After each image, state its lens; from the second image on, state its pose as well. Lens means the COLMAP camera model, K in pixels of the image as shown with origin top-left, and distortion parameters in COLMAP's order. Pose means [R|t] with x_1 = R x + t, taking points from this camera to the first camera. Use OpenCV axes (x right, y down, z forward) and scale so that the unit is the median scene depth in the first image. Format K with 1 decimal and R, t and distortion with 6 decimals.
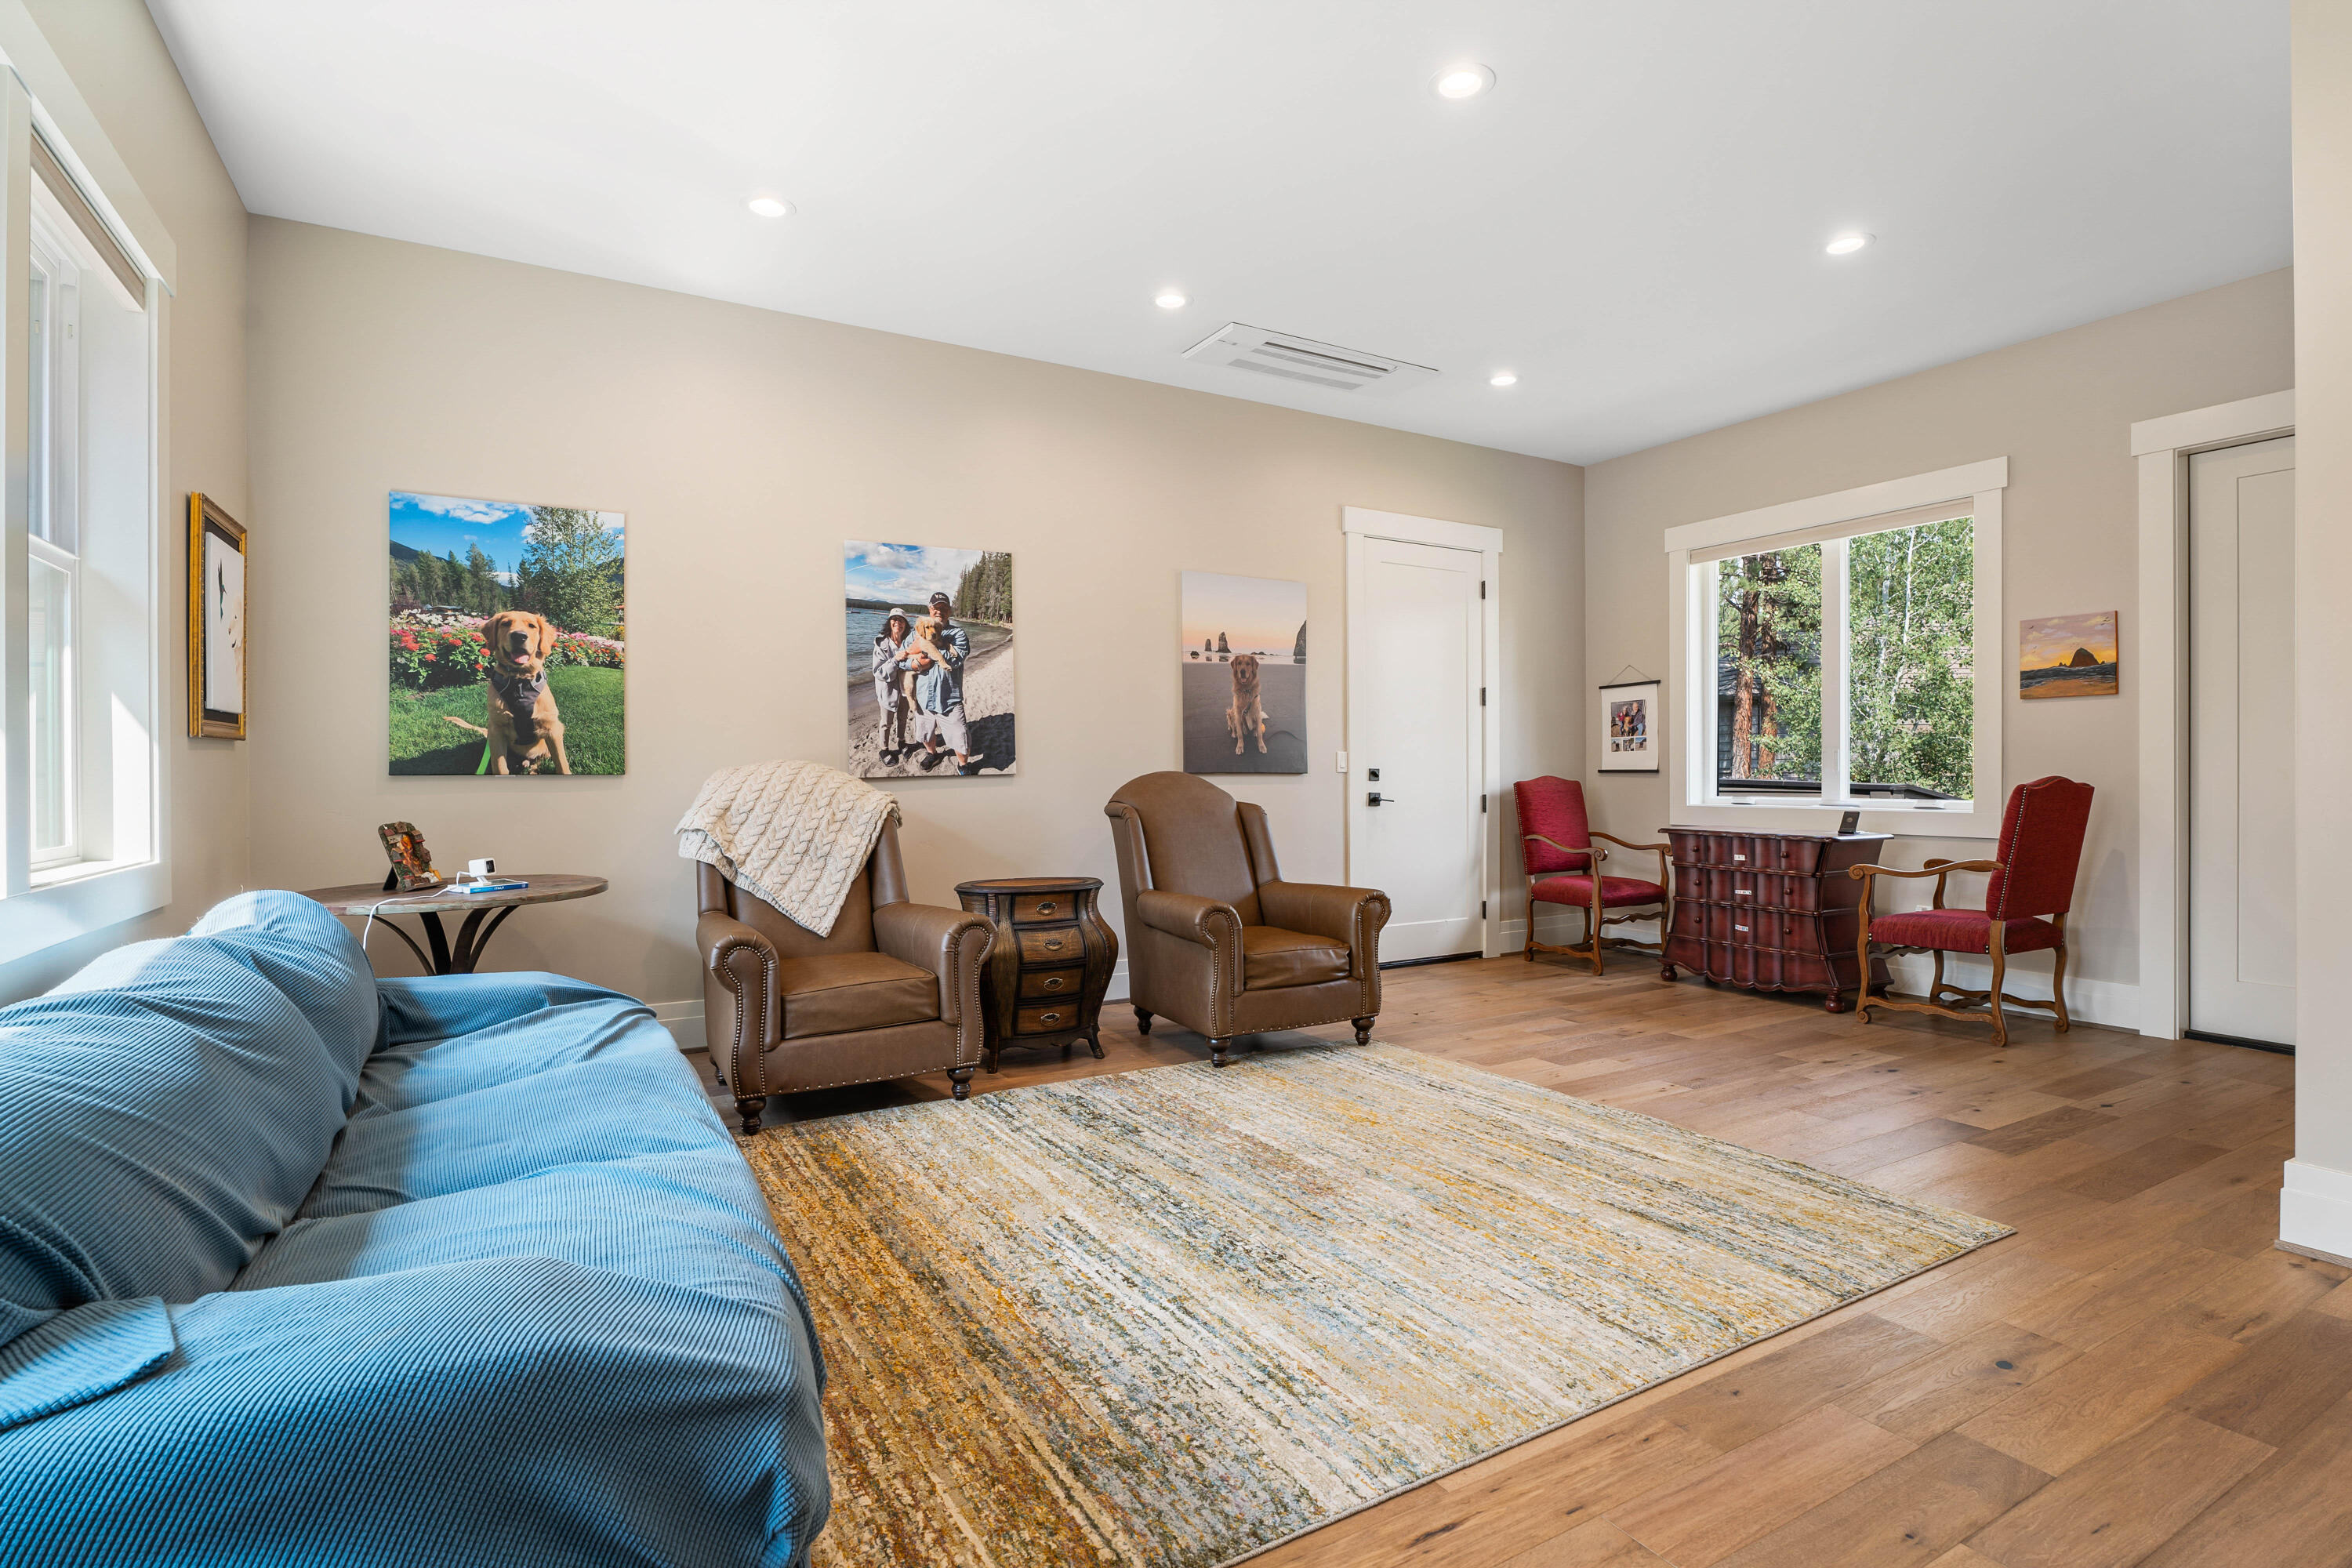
lens RADIAL K [[1129.3, 0, 1176.0], [0, 1129.3, 784.0], [0, 0, 1]] dist [-0.017527, -0.000219]
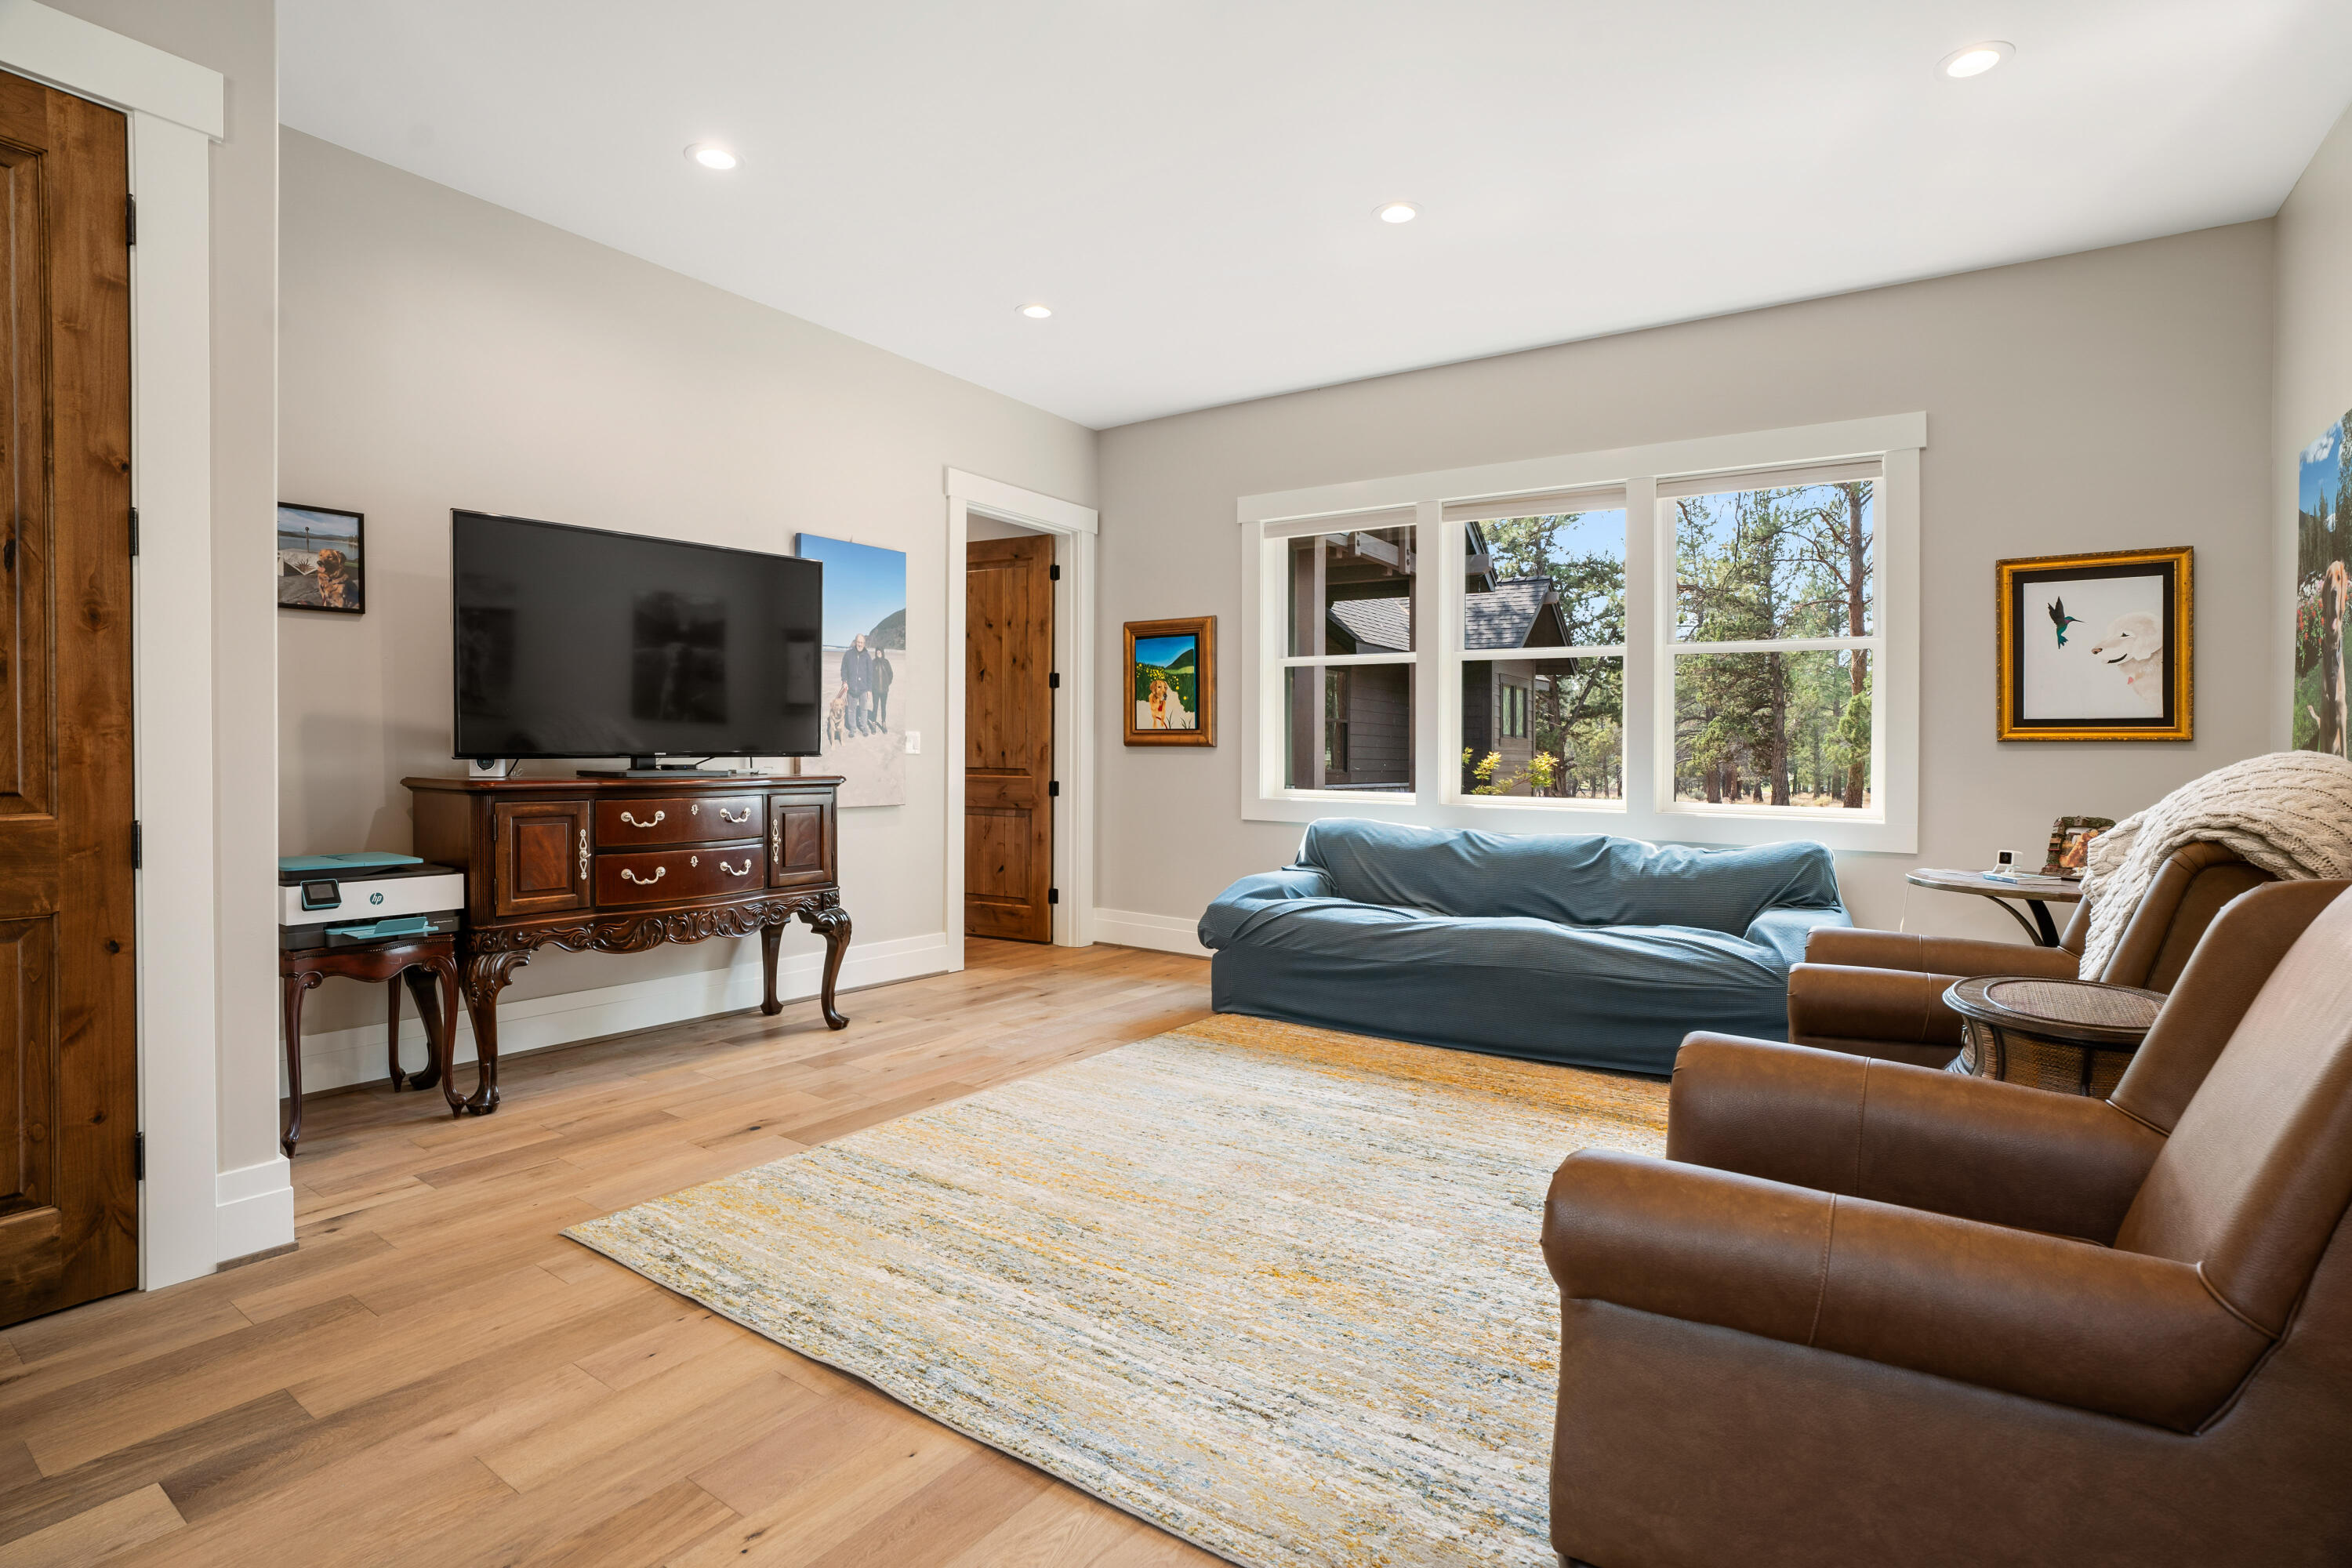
lens RADIAL K [[1129.3, 0, 1176.0], [0, 1129.3, 784.0], [0, 0, 1]] dist [-0.017527, -0.000219]
pose [[-0.904896, 0.005056, -0.425604, 0.644514], [-0.009066, 0.999474, 0.031148, -0.018768], [0.425537, 0.032044, -0.904373, 1.967278]]
